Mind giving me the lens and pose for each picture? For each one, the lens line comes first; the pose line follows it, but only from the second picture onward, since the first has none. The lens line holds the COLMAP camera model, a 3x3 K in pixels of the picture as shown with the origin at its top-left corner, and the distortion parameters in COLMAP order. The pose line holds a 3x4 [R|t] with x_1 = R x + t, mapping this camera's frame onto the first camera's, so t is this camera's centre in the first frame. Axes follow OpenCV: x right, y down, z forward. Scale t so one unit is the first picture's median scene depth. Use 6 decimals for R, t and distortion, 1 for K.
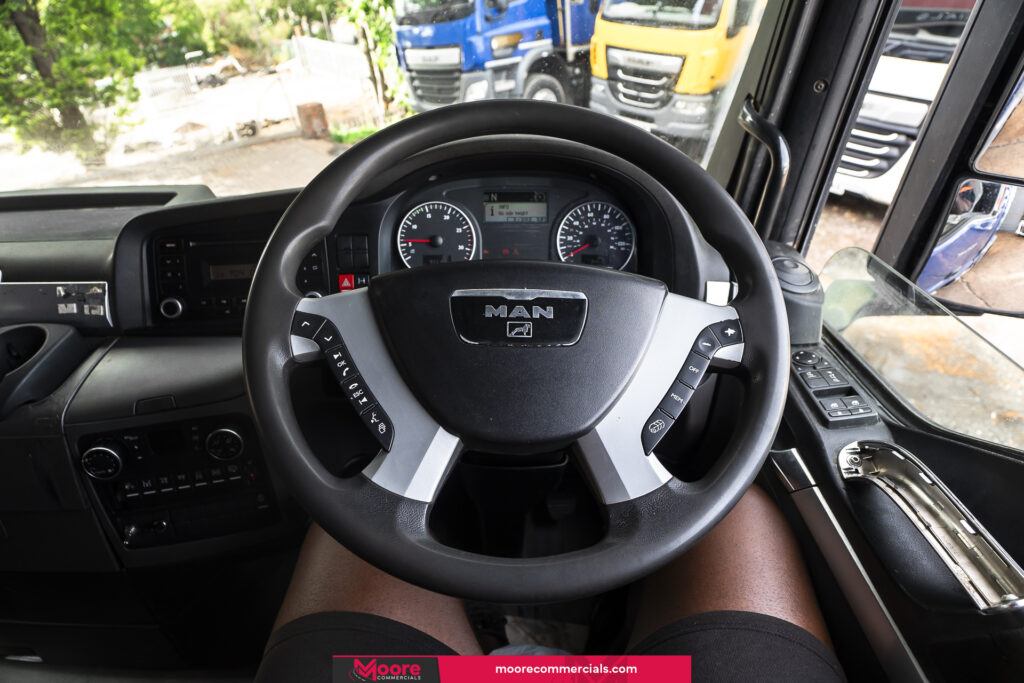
lens RADIAL K [[516.1, 0, 516.8], [0, 516.1, 342.4], [0, 0, 1]] dist [-0.105261, 0.025323]
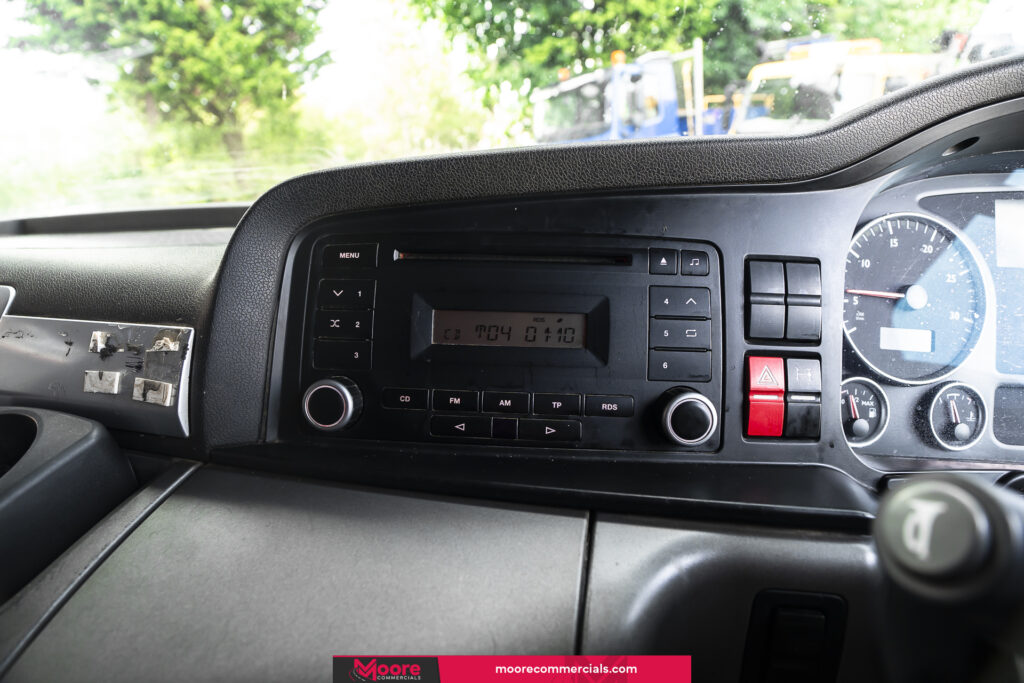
lens RADIAL K [[491.5, 0, 512.0], [0, 491.5, 341.5], [0, 0, 1]] dist [-0.098656, 0.021454]
pose [[0.975964, 0.052690, -0.211466, -0.409978], [-0.093259, 0.977974, -0.186734, -0.052180], [0.196969, 0.201967, 0.959381, 0.552765]]
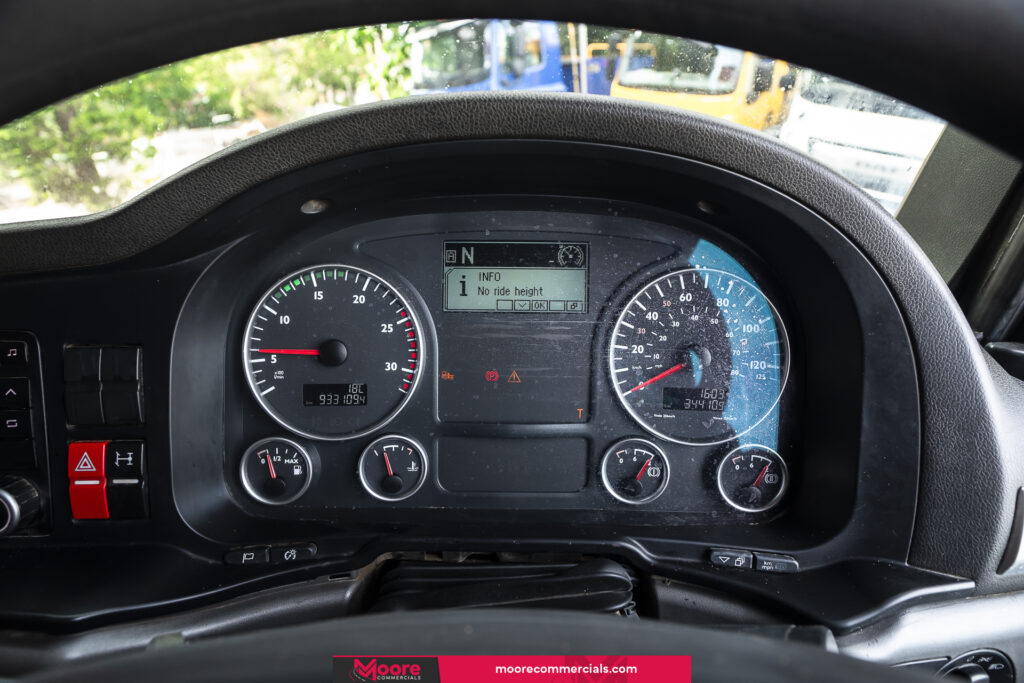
lens RADIAL K [[516.1, 0, 516.8], [0, 516.1, 342.4], [0, 0, 1]] dist [-0.105261, 0.025323]
pose [[0.999673, 0.016426, -0.019591, 0.008280], [-0.018580, 0.993145, -0.115401, -0.158964], [0.017561, 0.115728, 0.993126, 0.569793]]
